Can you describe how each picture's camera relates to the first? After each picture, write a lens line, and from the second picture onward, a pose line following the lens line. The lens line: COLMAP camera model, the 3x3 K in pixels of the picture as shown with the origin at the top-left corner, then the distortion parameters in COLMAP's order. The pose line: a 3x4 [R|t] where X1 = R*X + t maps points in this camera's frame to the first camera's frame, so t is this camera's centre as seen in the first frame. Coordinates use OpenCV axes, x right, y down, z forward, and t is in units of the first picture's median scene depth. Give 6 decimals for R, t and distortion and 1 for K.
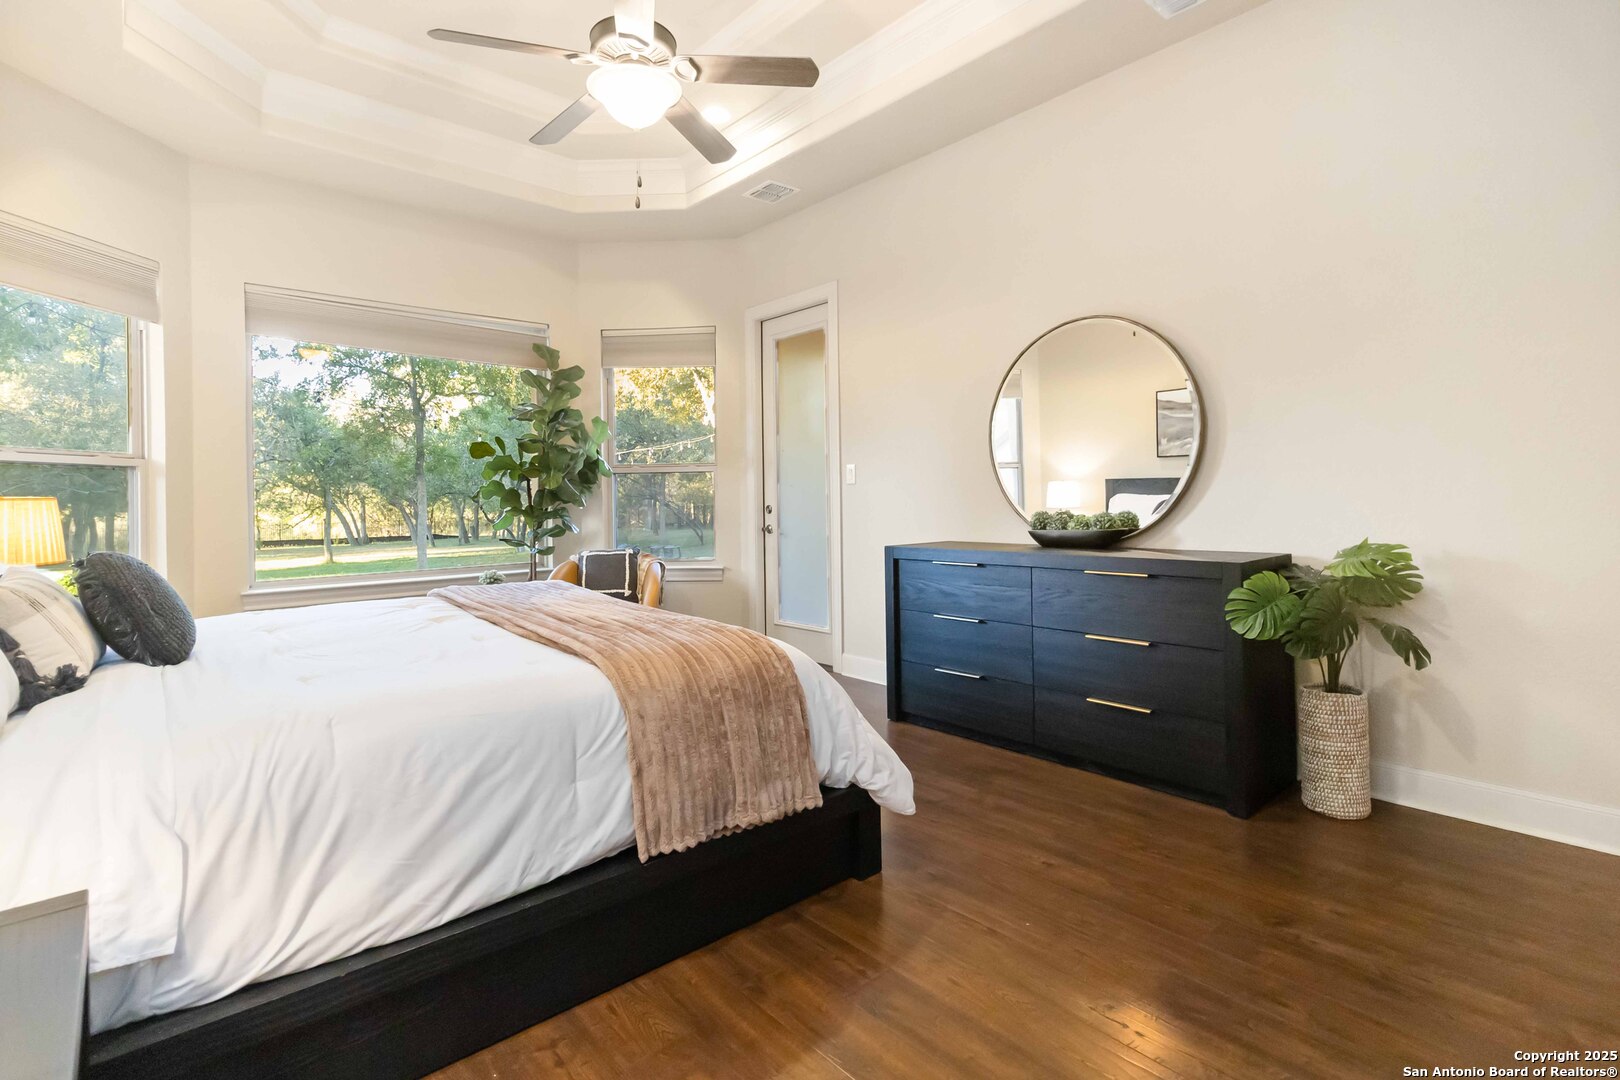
lens RADIAL K [[766.9, 0, 825.0], [0, 766.9, 495.1], [0, 0, 1]] dist [0.006845, -0.001612]
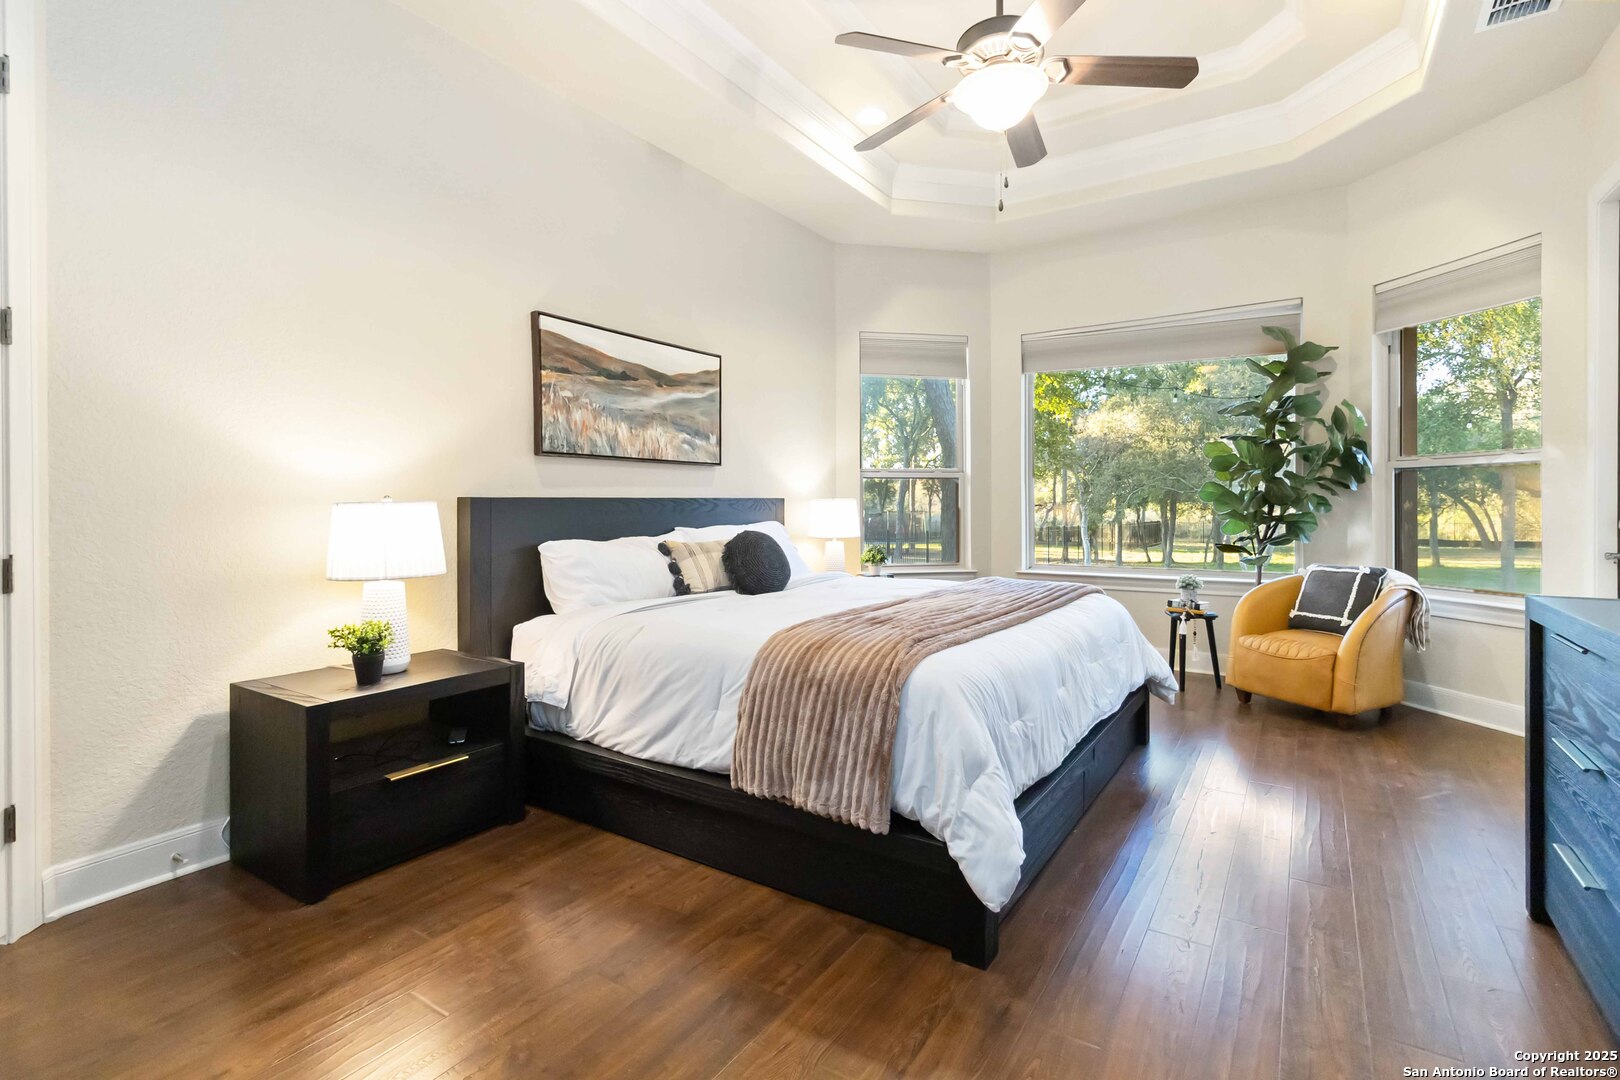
lens RADIAL K [[766.9, 0, 827.1], [0, 766.9, 513.0], [0, 0, 1]] dist [0.006845, -0.001612]
pose [[0.256923, 0.022925, -0.966160, 0.950490], [0.002327, 0.999701, 0.024340, -0.012726], [0.966429, -0.008502, 0.256793, 0.758076]]
